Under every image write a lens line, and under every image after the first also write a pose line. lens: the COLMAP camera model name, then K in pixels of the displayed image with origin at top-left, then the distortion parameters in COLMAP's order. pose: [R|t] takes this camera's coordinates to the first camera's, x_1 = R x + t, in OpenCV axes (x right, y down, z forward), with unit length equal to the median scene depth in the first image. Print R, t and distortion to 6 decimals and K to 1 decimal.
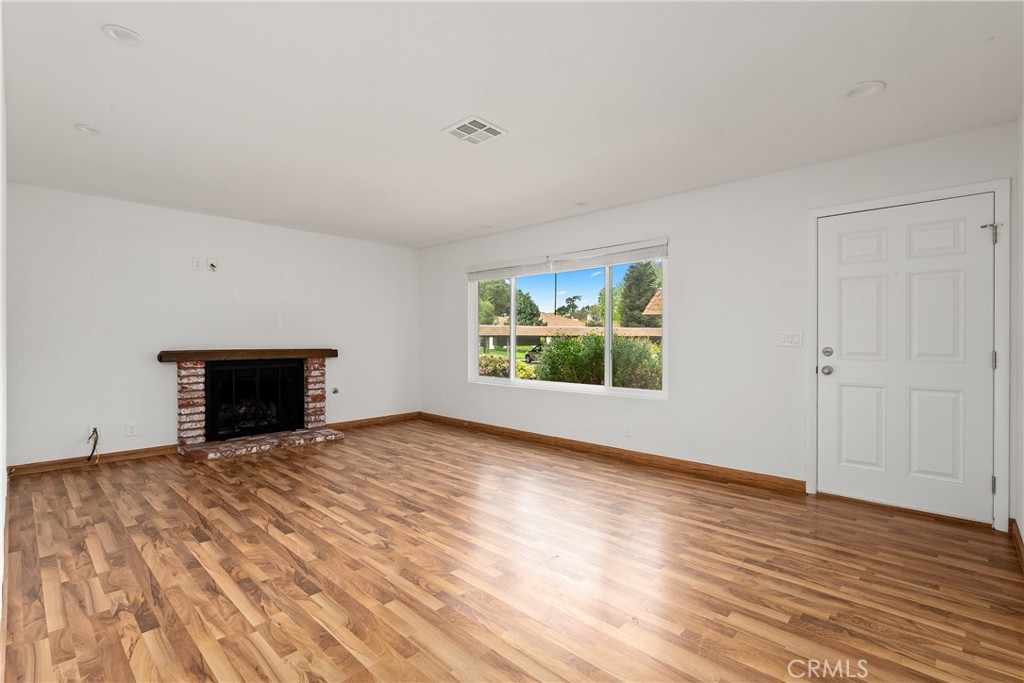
lens RADIAL K [[470.3, 0, 512.0], [0, 470.3, 341.5], [0, 0, 1]] dist [-0.000407, 0.000136]
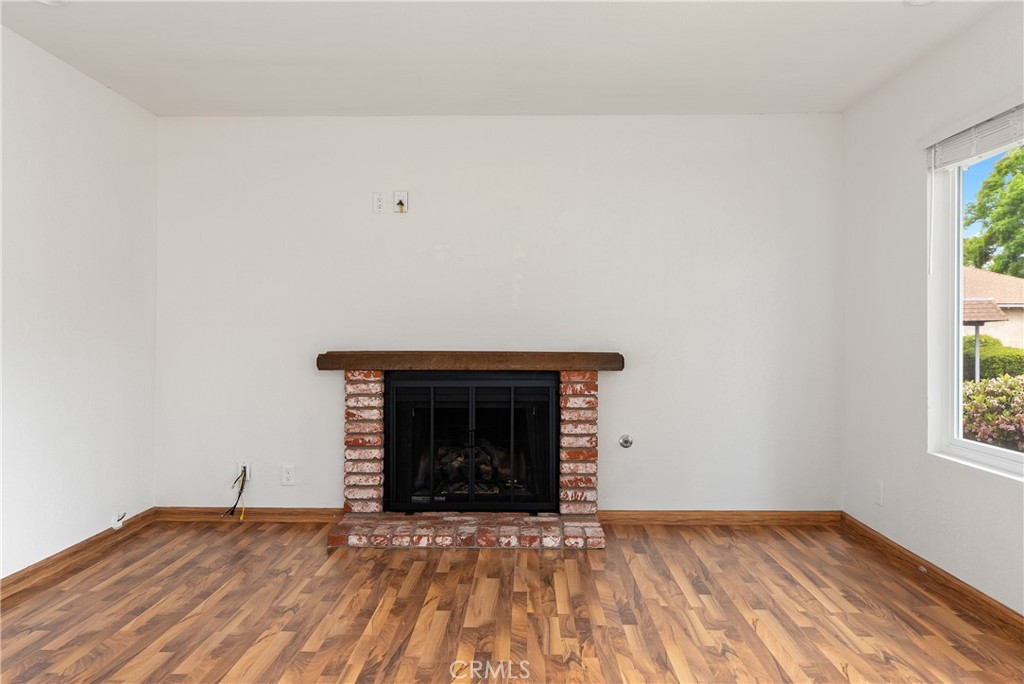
lens RADIAL K [[838.0, 0, 512.3], [0, 838.0, 326.9], [0, 0, 1]] dist [0.005911, -0.002402]
pose [[0.672448, -0.004795, -0.740129, 0.213381], [-0.005443, 0.999920, -0.011424, -0.000594], [0.740124, 0.011710, 0.672368, 0.433517]]
